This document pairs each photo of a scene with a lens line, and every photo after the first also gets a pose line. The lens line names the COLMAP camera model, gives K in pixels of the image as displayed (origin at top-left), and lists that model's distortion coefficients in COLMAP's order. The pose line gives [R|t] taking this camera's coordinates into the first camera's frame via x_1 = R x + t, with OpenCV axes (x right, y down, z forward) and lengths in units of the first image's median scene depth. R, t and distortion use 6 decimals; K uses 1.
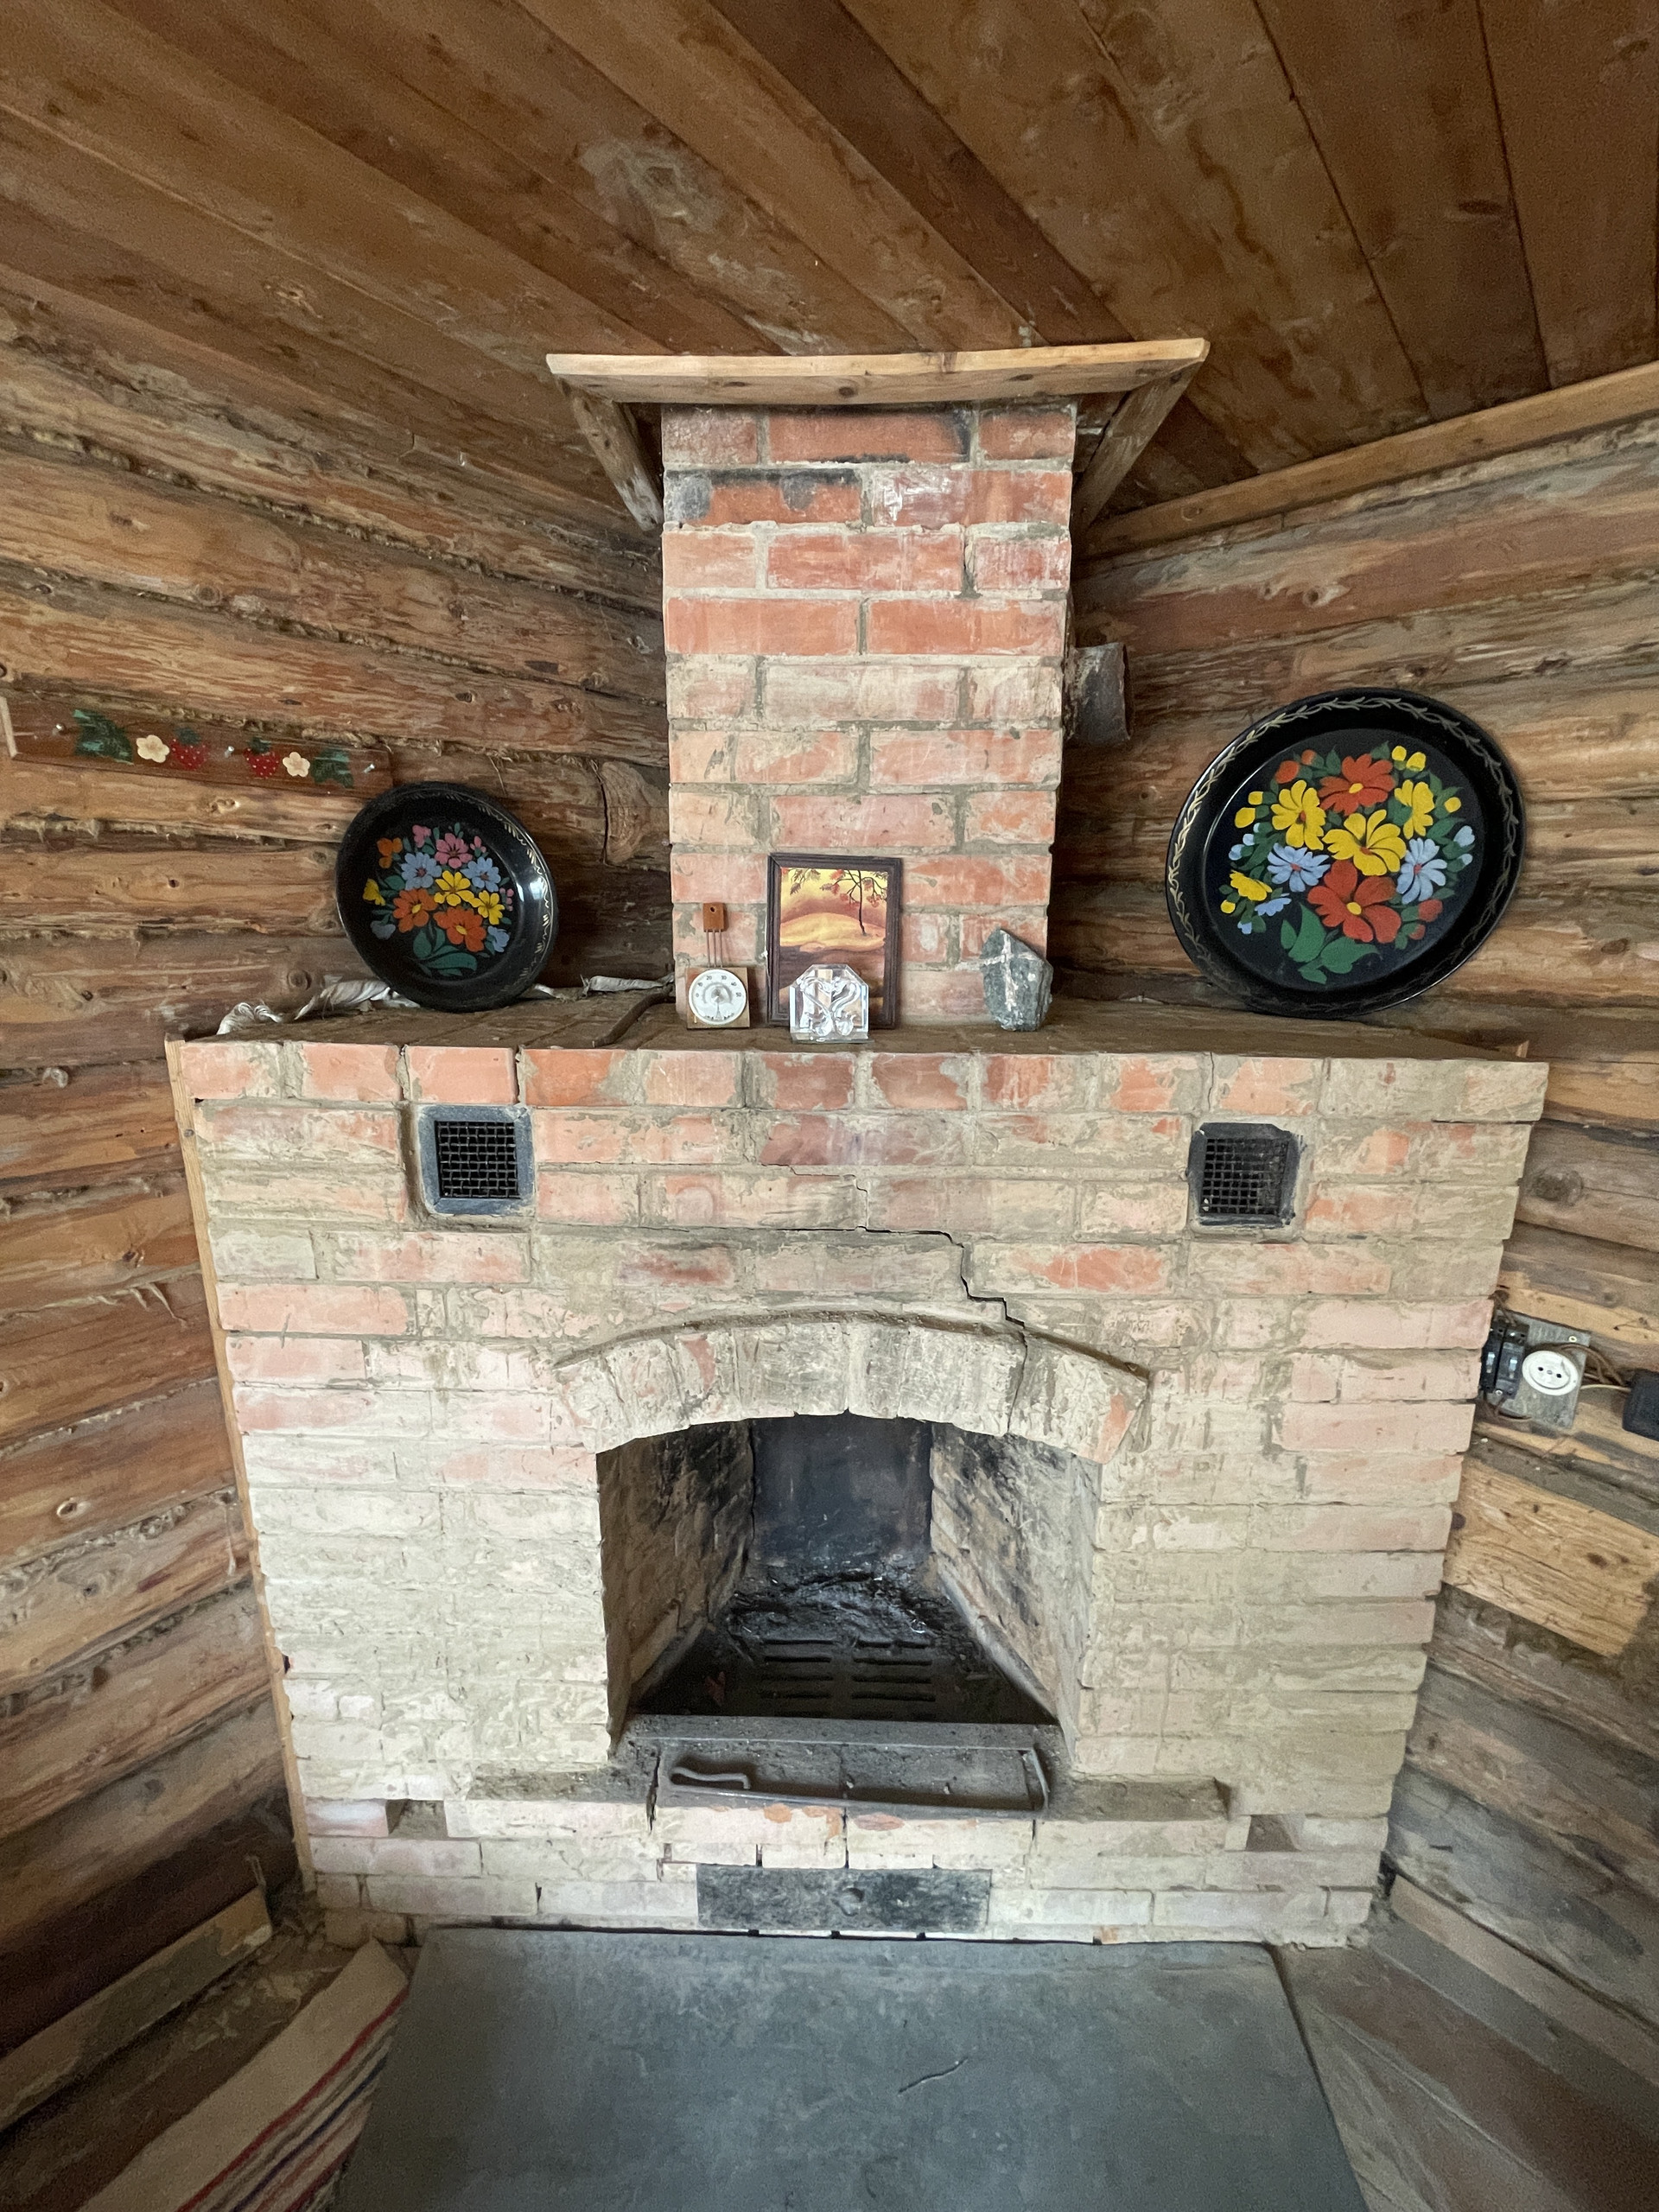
lens RADIAL K [[893.4, 0, 838.5], [0, 893.4, 1107.0], [0, 0, 1]] dist [-0.002677, 0.001564]
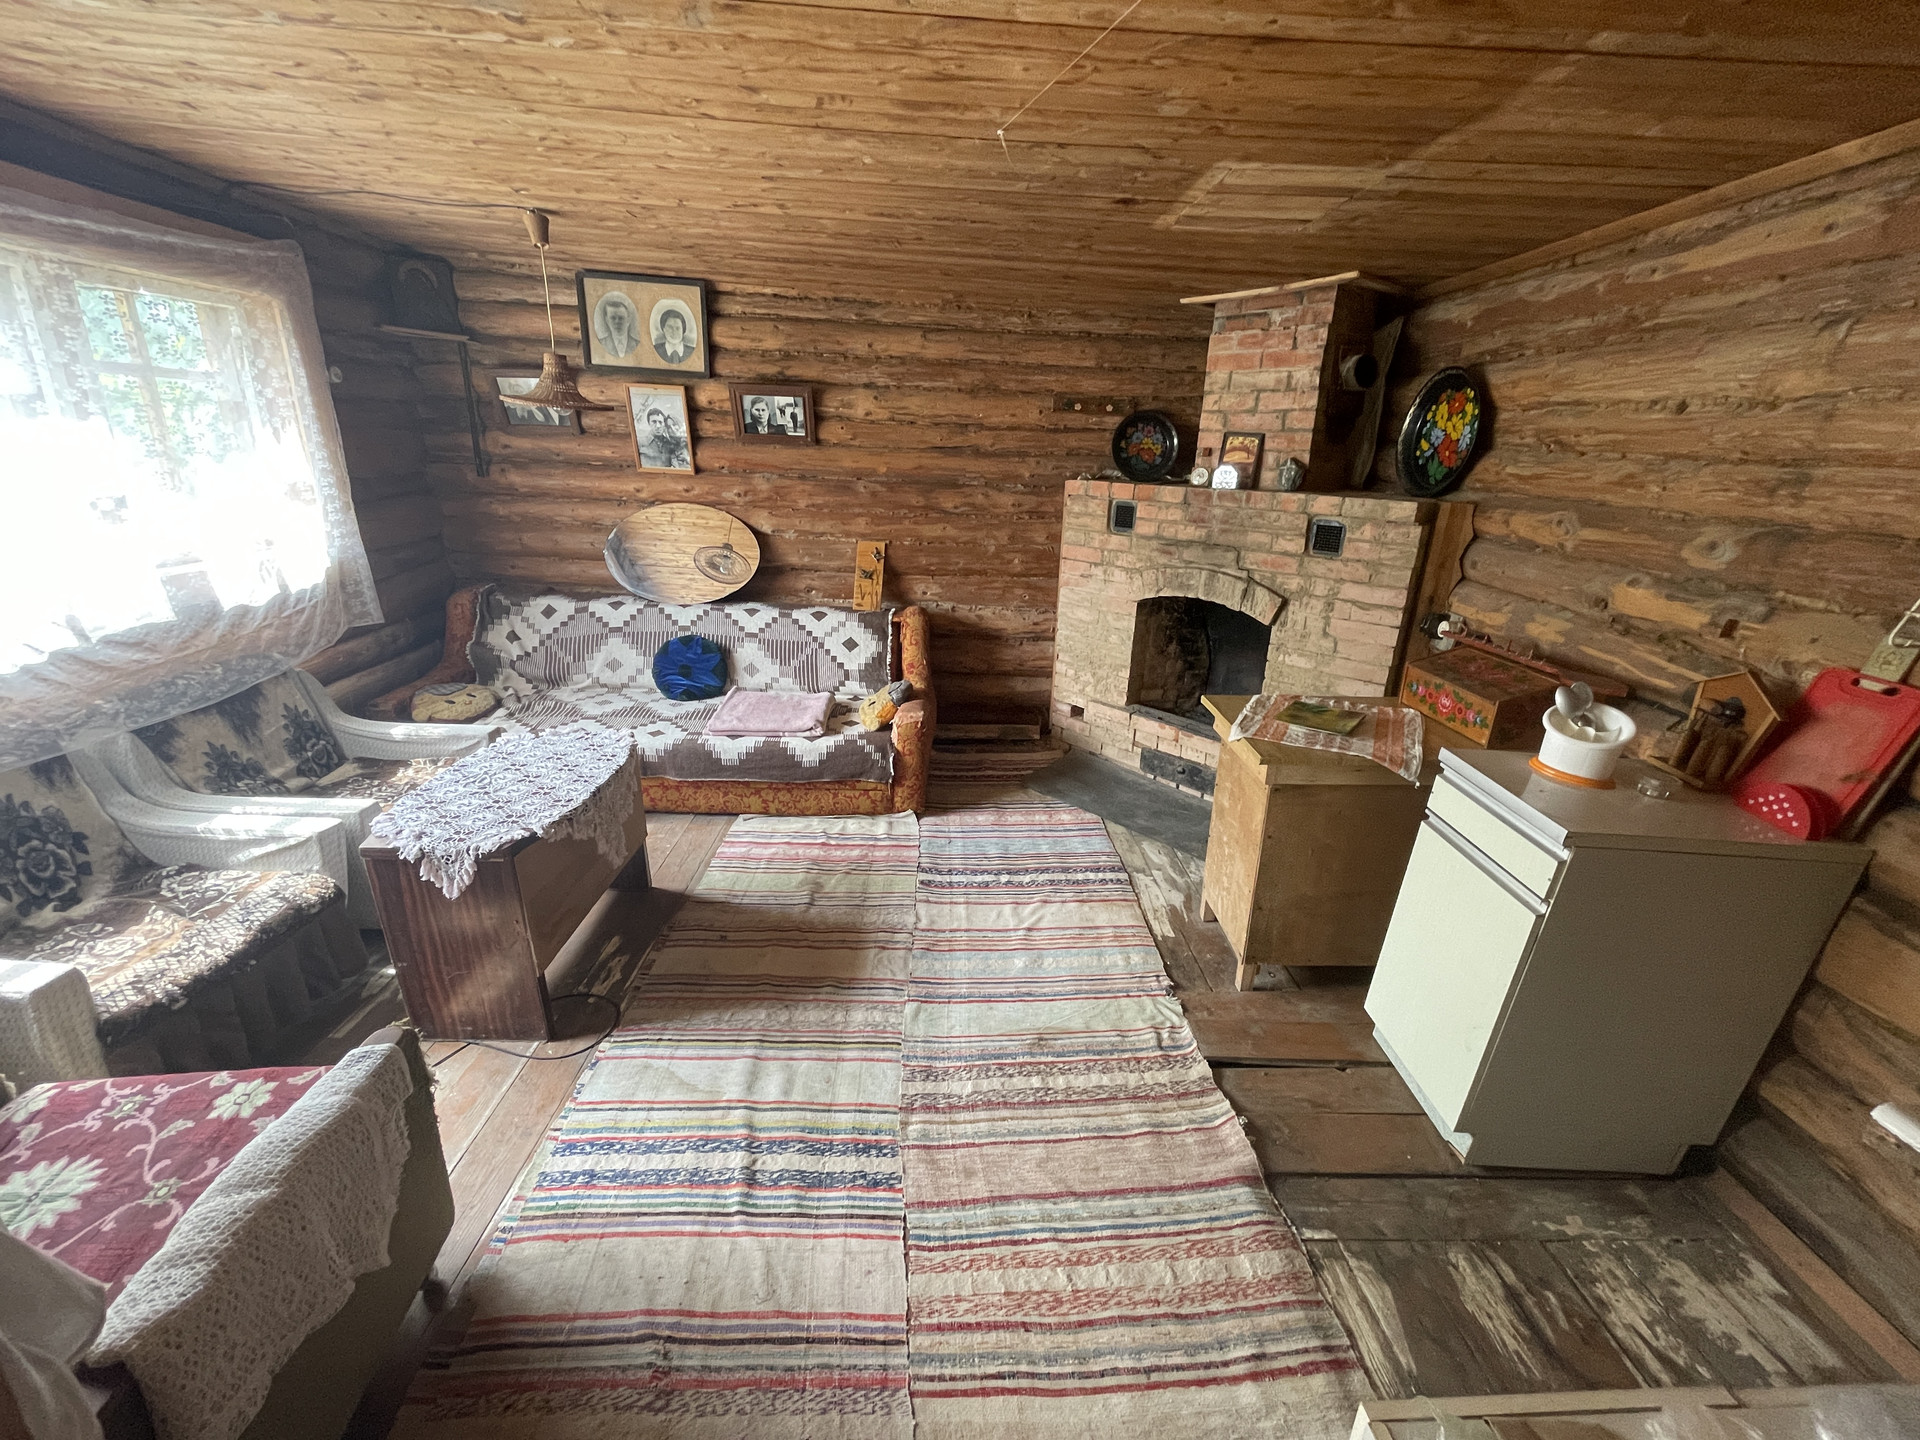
lens RADIAL K [[775.4, 0, 960.5], [0, 775.4, 724.8], [0, 0, 1]] dist [-0.002677, 0.001564]
pose [[0.697322, 0.249780, -0.671827, 1.467889], [-0.183696, 0.968288, 0.169335, 0.463975], [0.692819, 0.005331, 0.721092, -1.761427]]
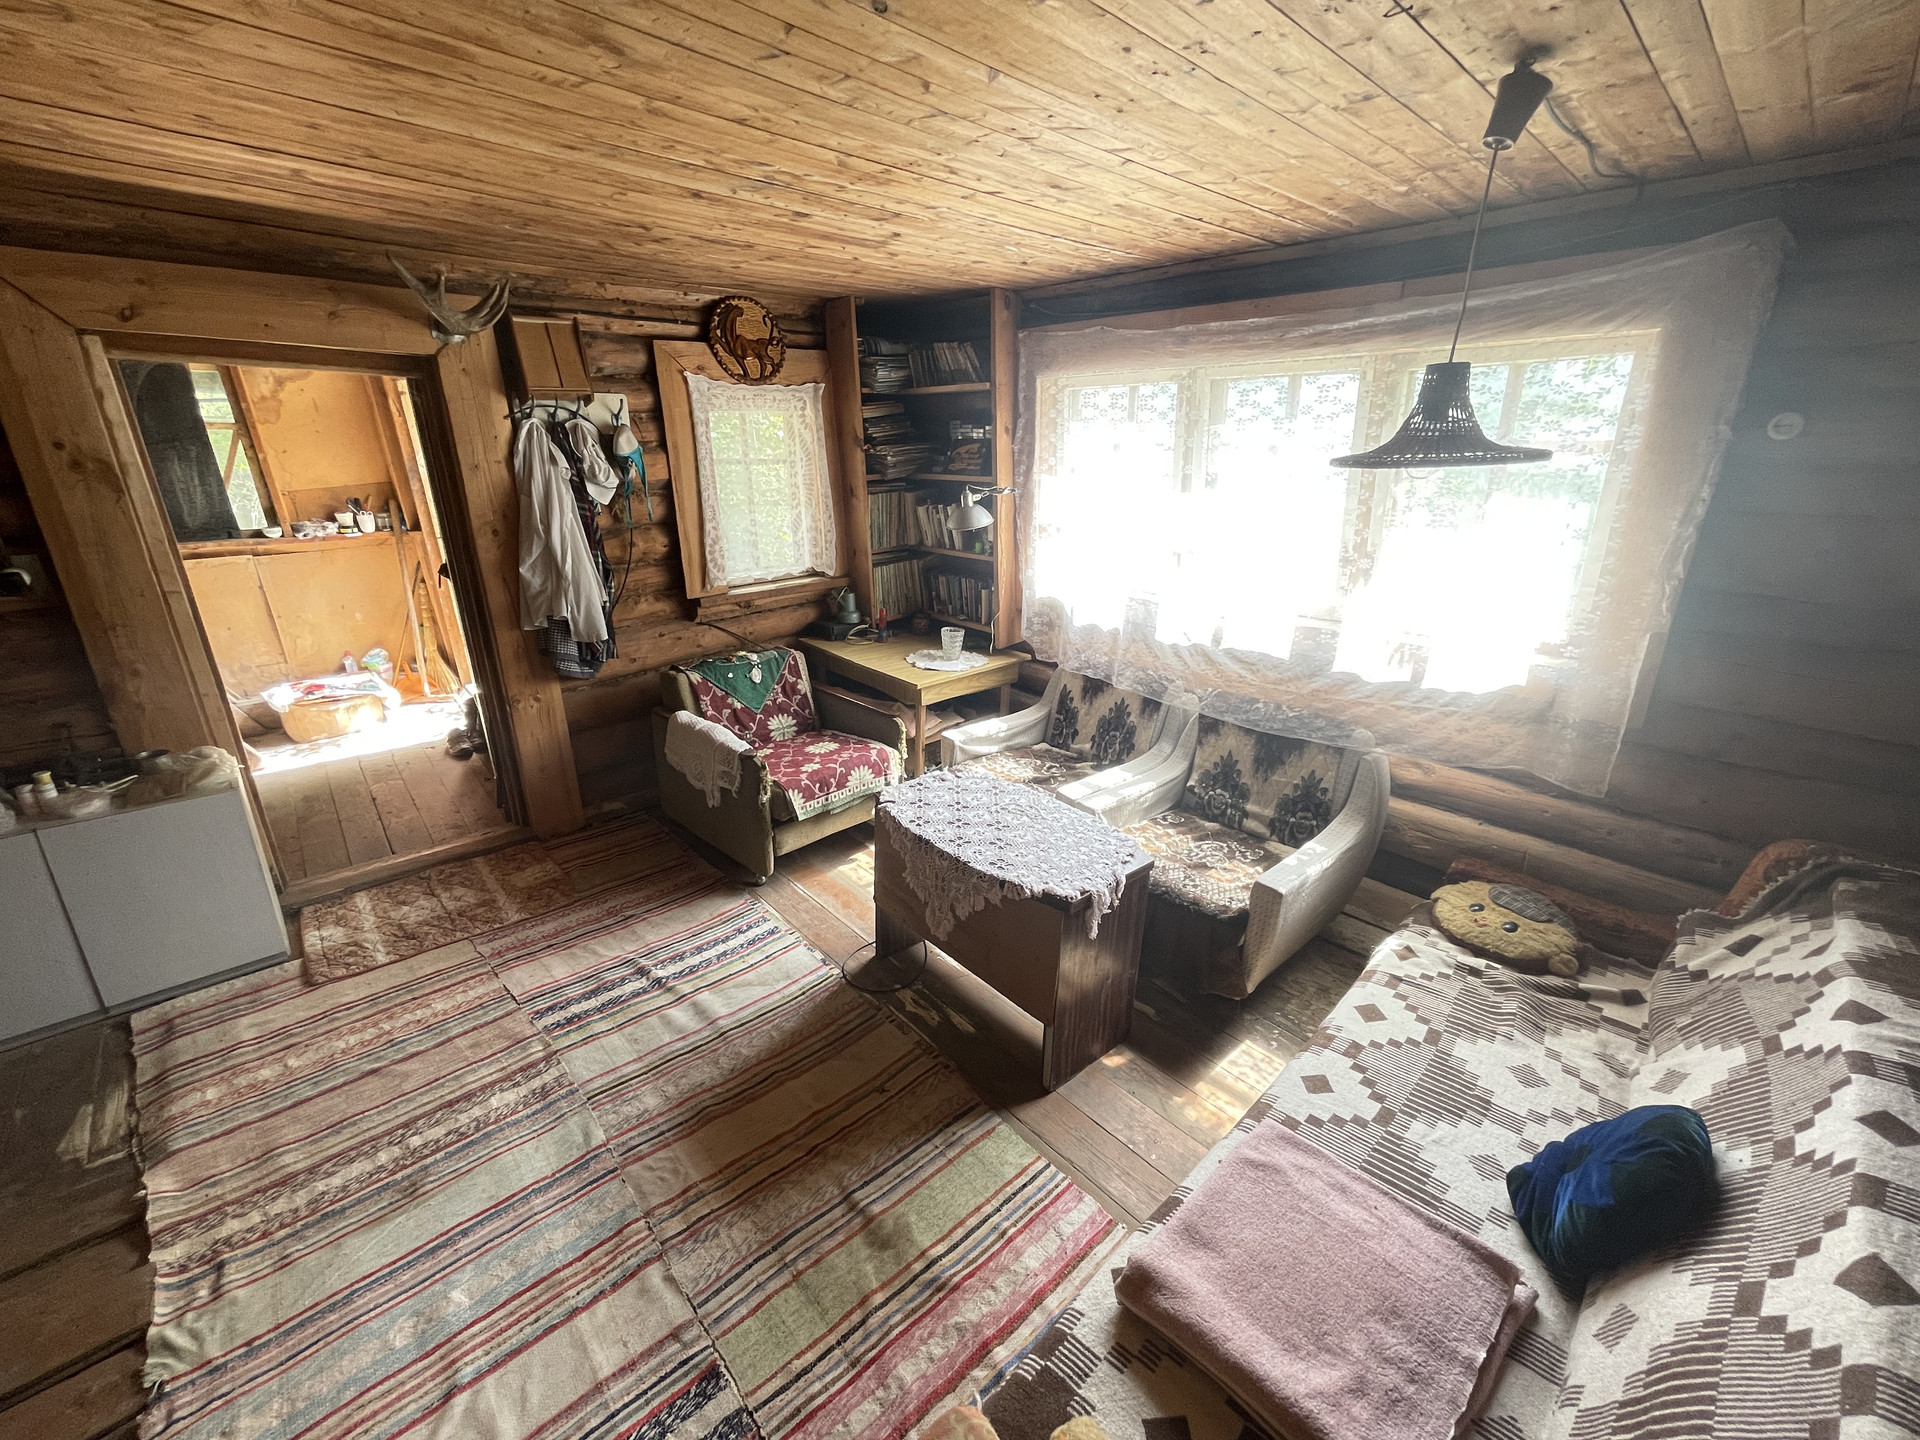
lens RADIAL K [[775.4, 0, 954.1], [0, 775.4, 714.7], [0, 0, 1]] dist [-0.002677, 0.001564]
pose [[-0.995550, -0.063307, 0.069804, -1.767487], [-0.016855, 0.848415, 0.529063, -0.516486], [-0.092716, 0.525532, -0.845707, 1.694525]]
